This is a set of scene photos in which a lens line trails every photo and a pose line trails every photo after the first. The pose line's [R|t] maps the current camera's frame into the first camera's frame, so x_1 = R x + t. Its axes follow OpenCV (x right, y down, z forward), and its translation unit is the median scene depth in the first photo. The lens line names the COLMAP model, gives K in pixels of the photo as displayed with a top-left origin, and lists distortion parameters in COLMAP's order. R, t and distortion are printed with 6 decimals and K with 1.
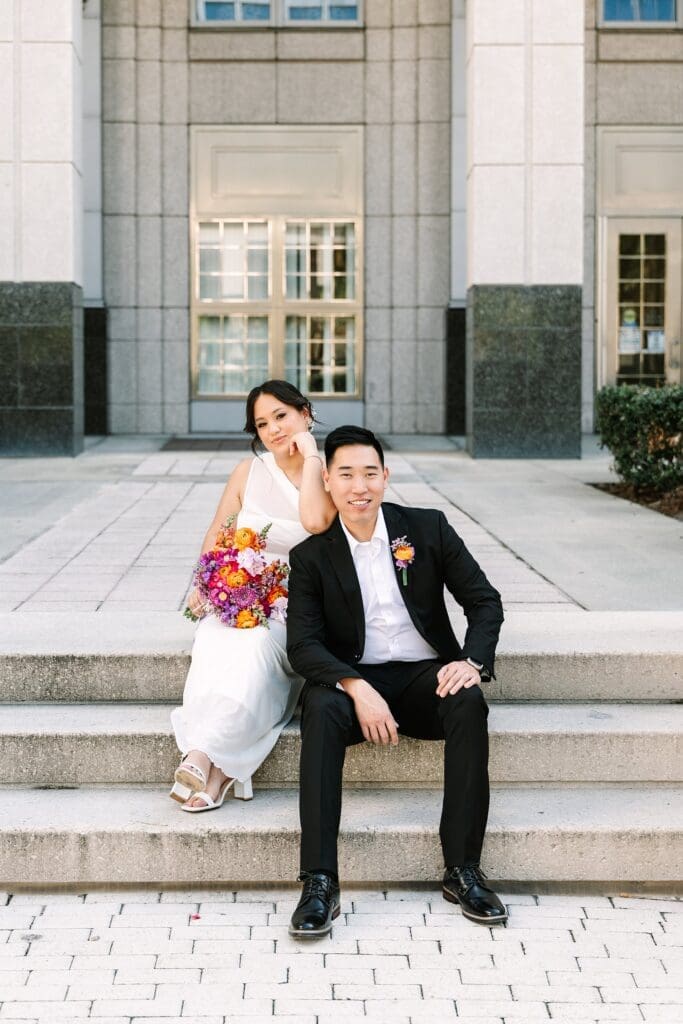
lens RADIAL K [[1860.6, 0, 310.8], [0, 1860.6, 446.5], [0, 0, 1]] dist [0.038138, -0.150704]
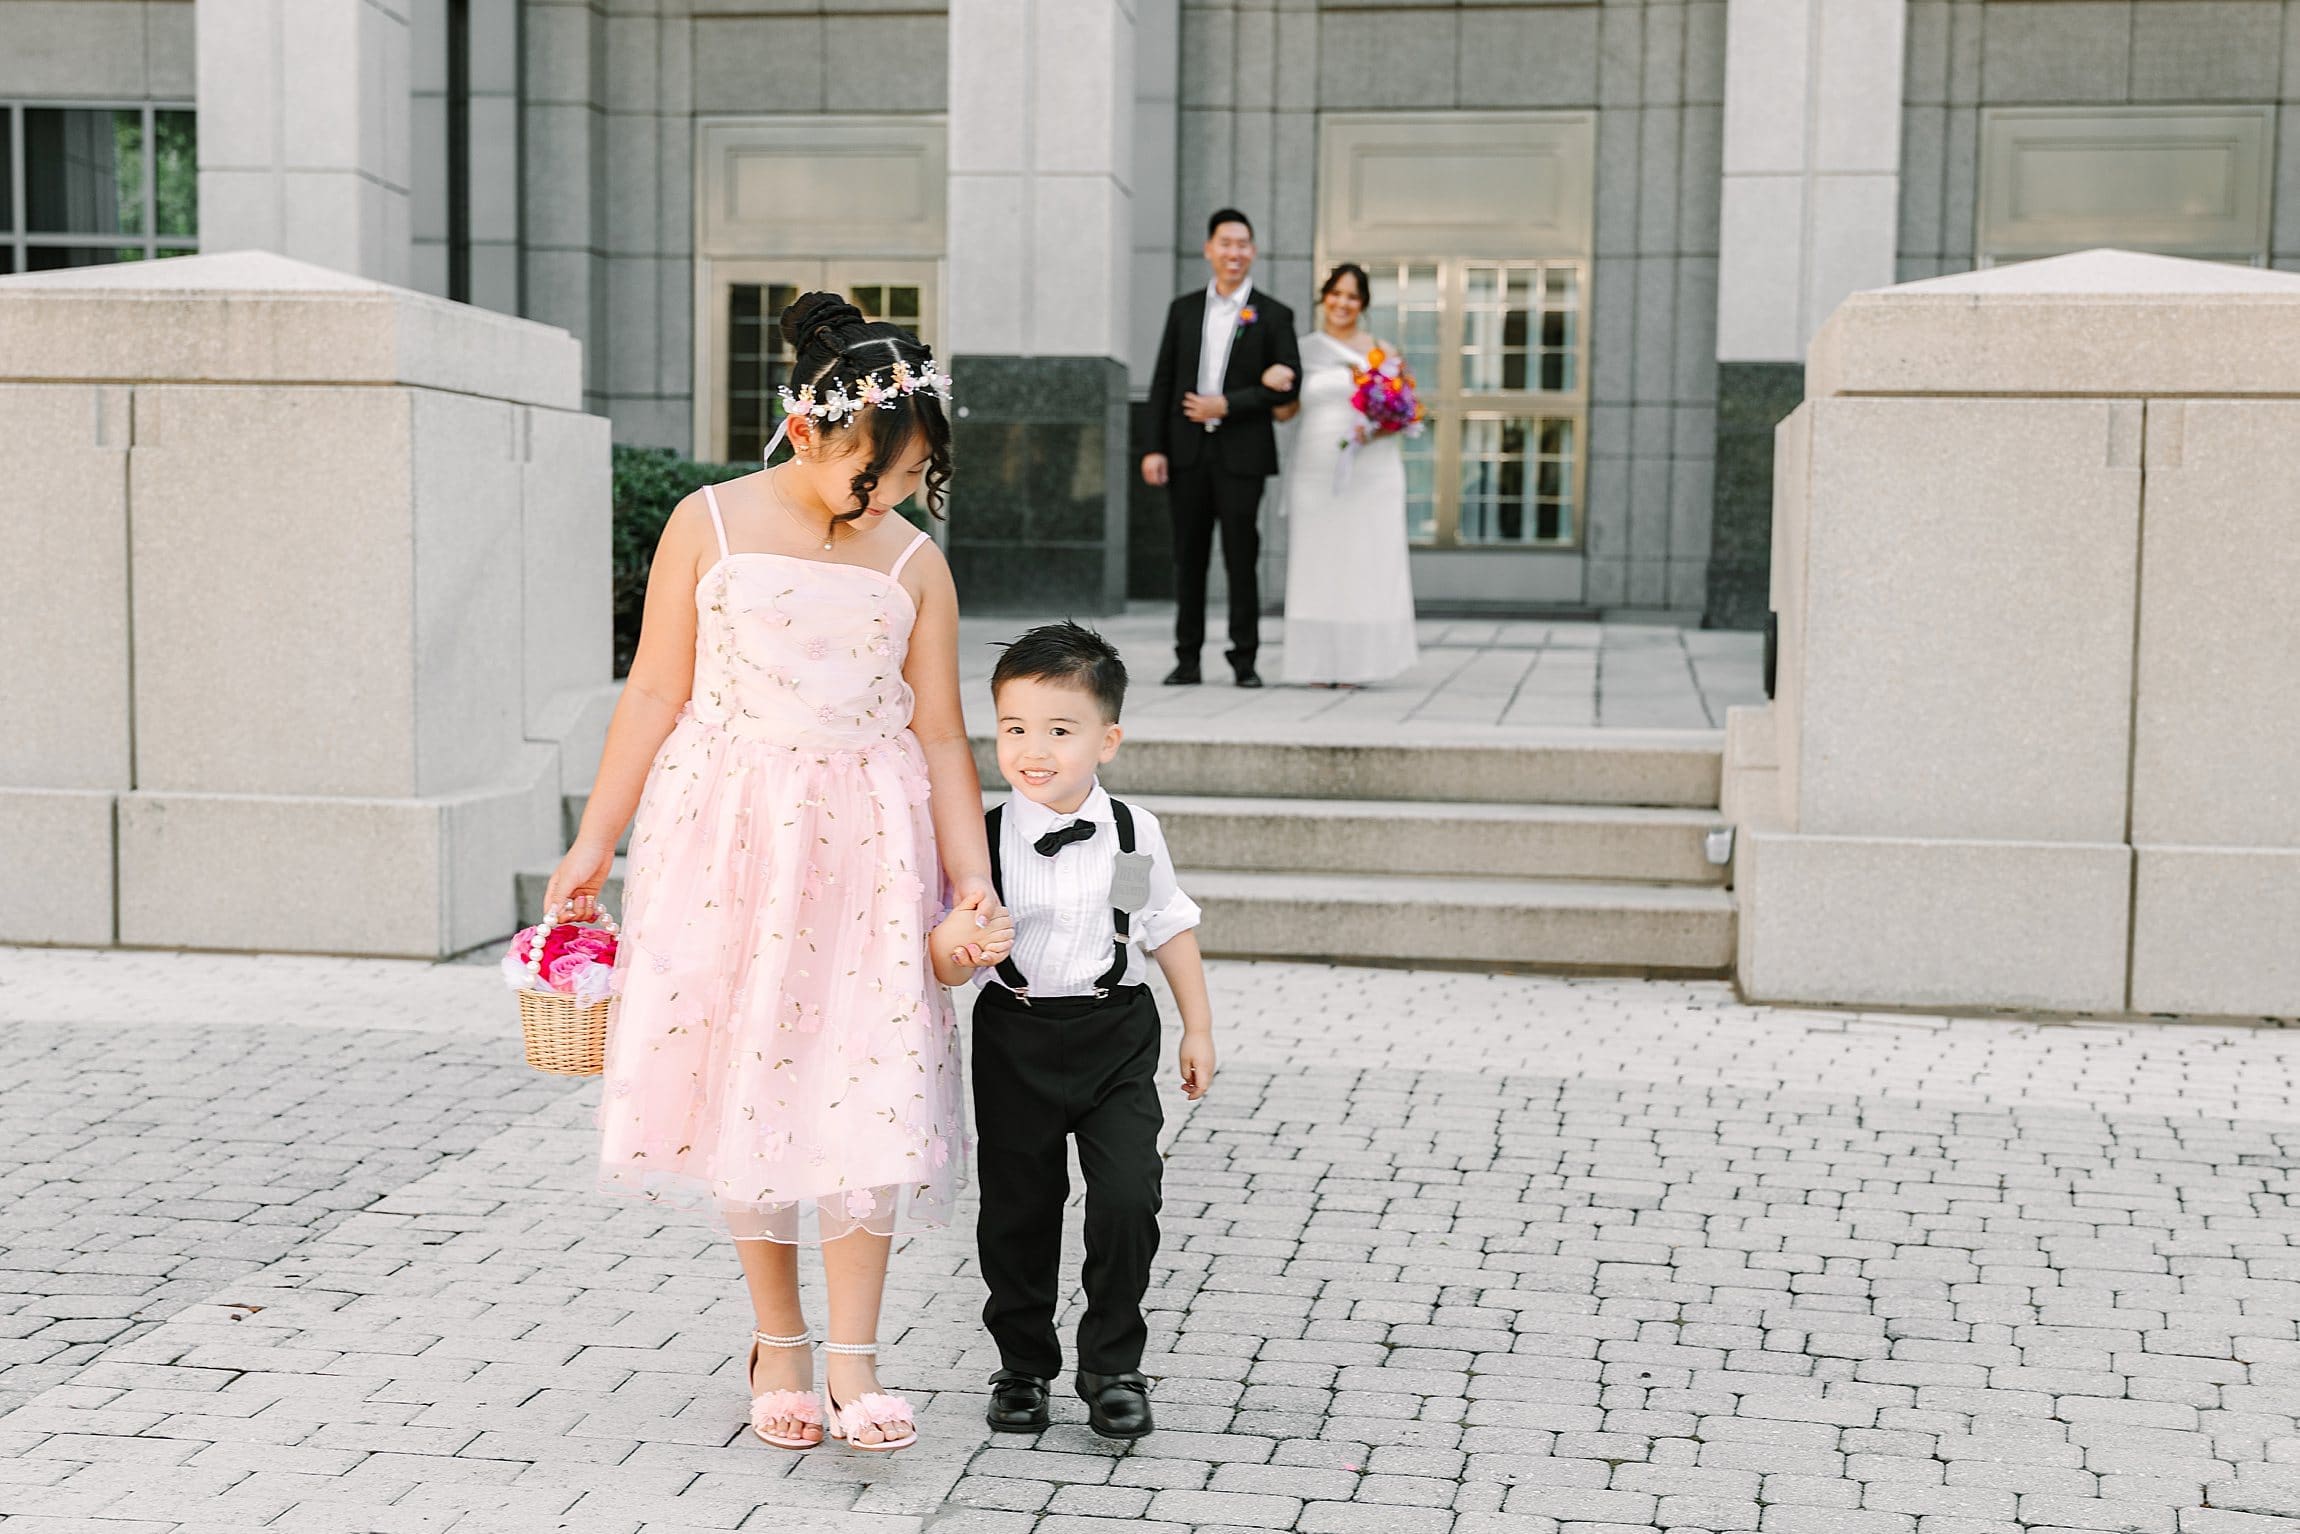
lens RADIAL K [[3480.1, 0, 1082.7], [0, 3480.1, 945.5], [0, 0, 1]] dist [0.020207, -0.063720]
pose [[0.984984, 0.031761, -0.169697, 0.066354], [-0.019924, 0.997277, 0.071006, 0.027594], [0.171490, -0.066559, 0.982935, -0.197743]]
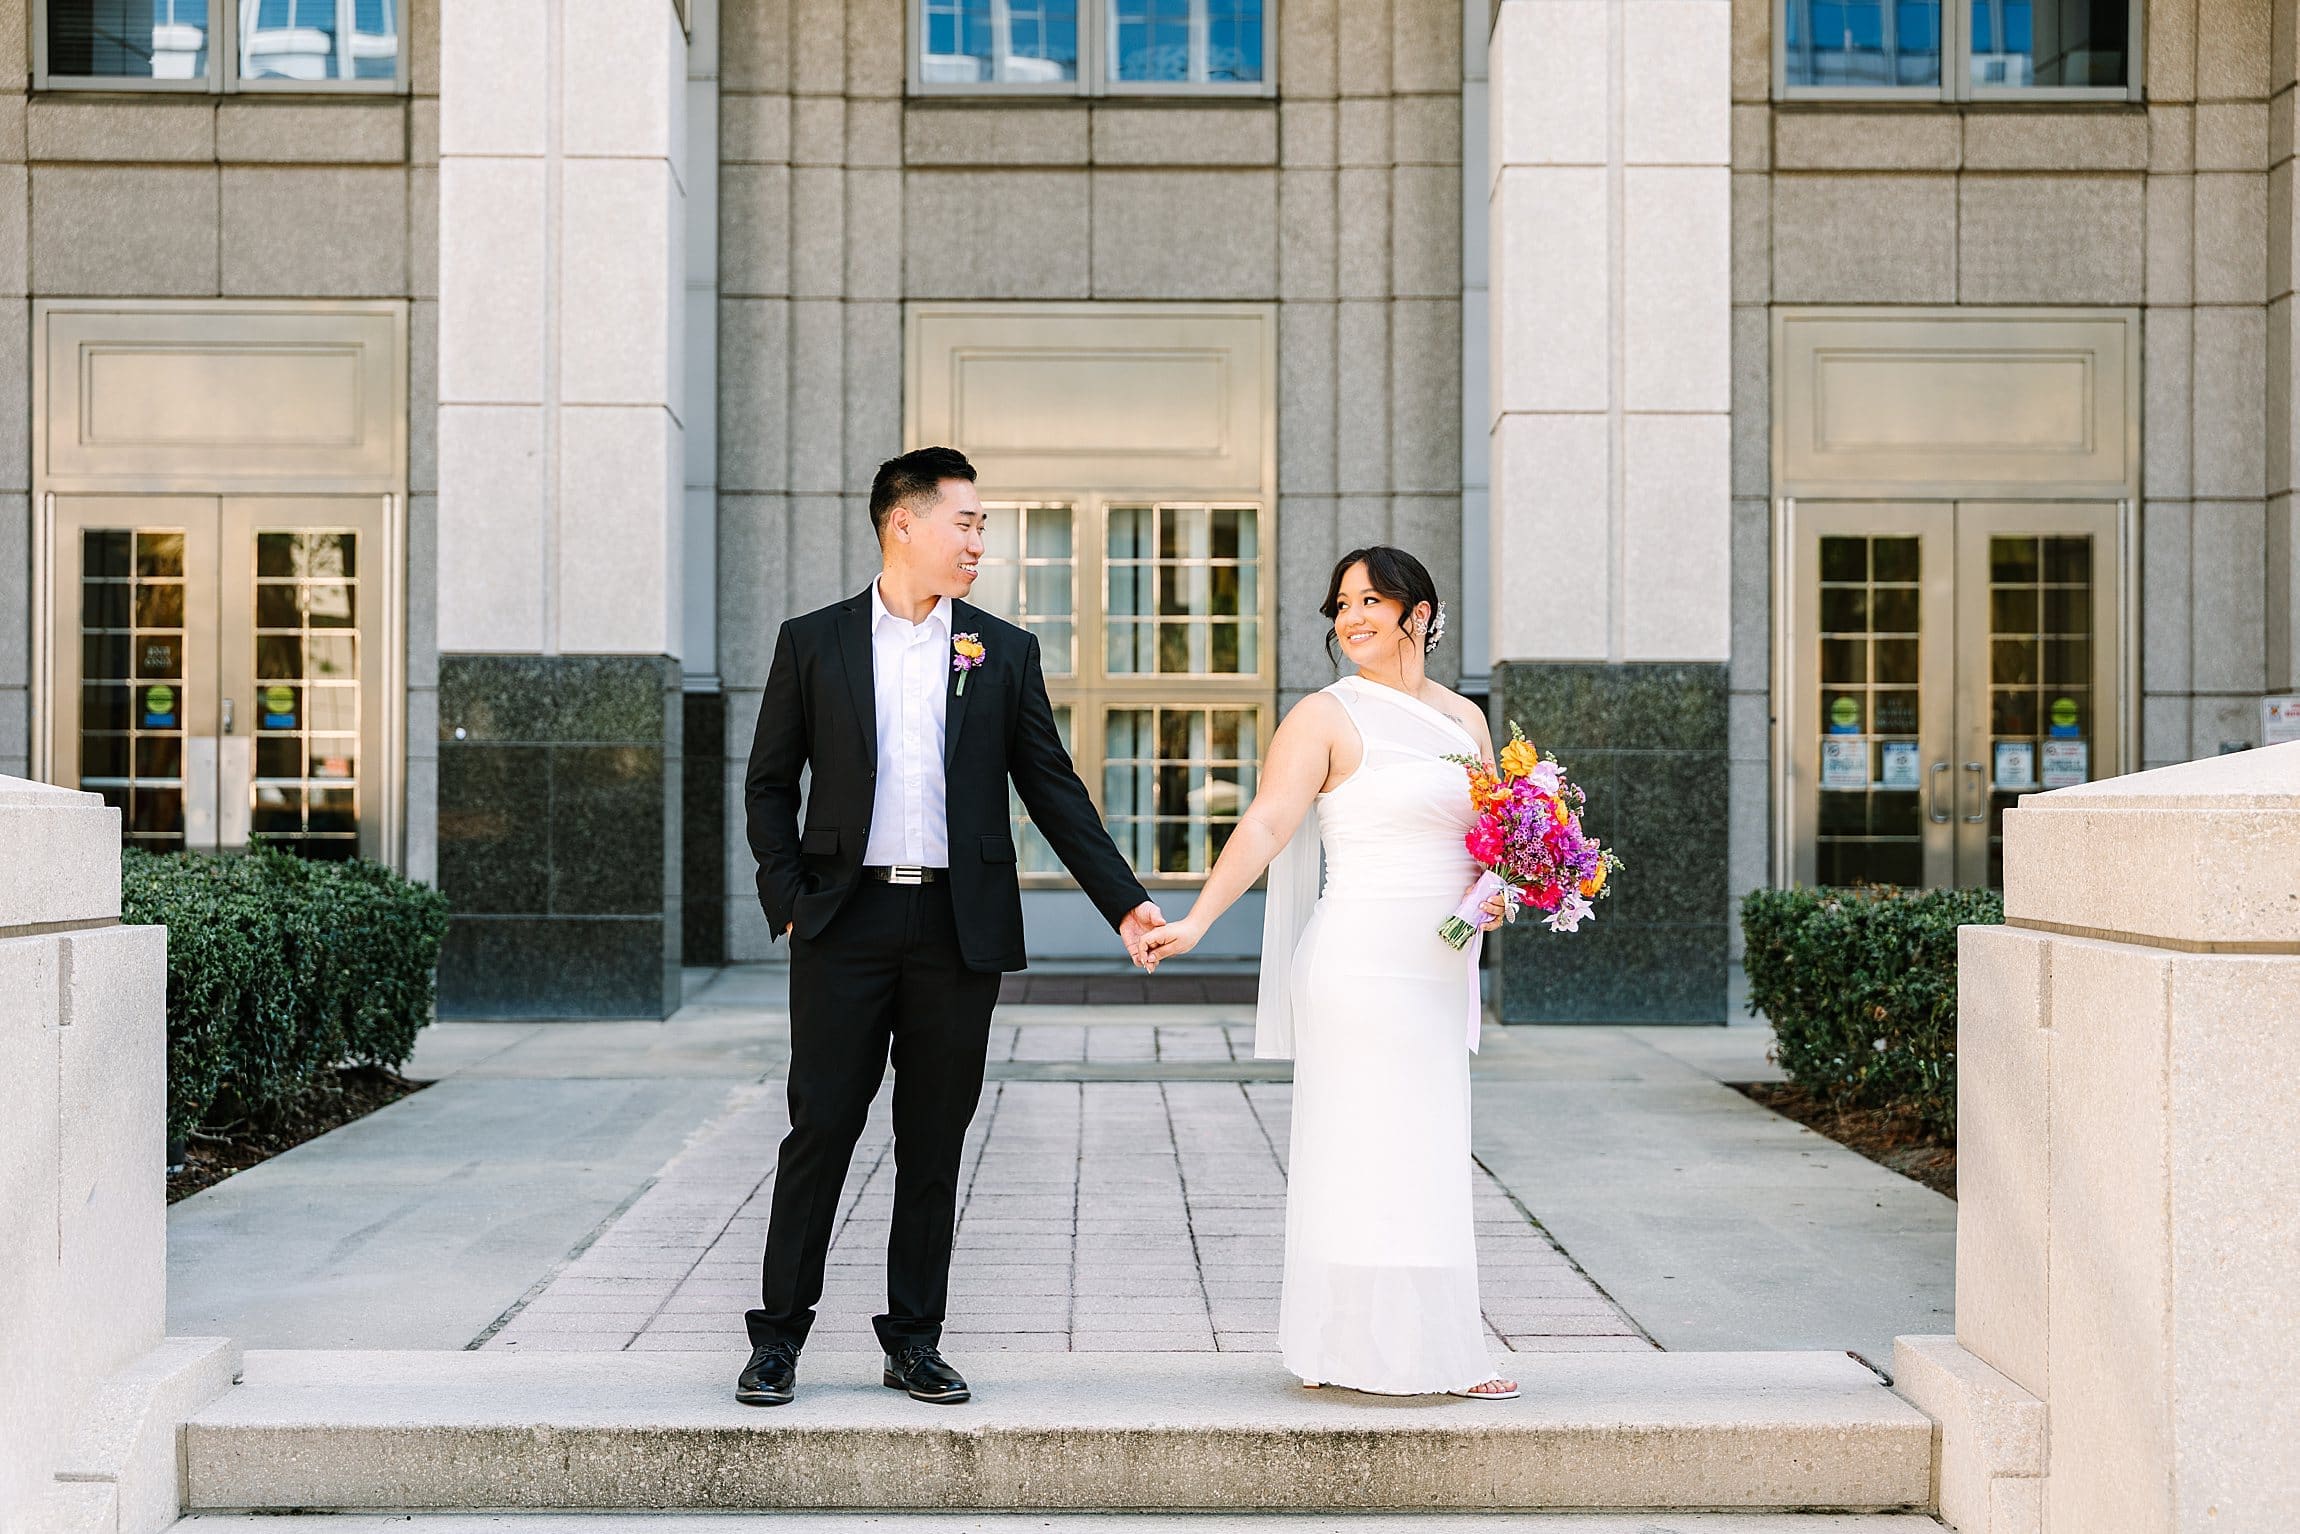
lens RADIAL K [[4451.7, 0, 1211.5], [0, 4451.7, 765.0], [0, 0, 1]] dist [-0.070301, 0.423735]
pose [[0.999934, 0.002385, 0.011279, -0.000210], [-0.001927, 0.999180, -0.040447, -0.011277], [-0.011366, 0.040422, 0.999118, -0.114478]]
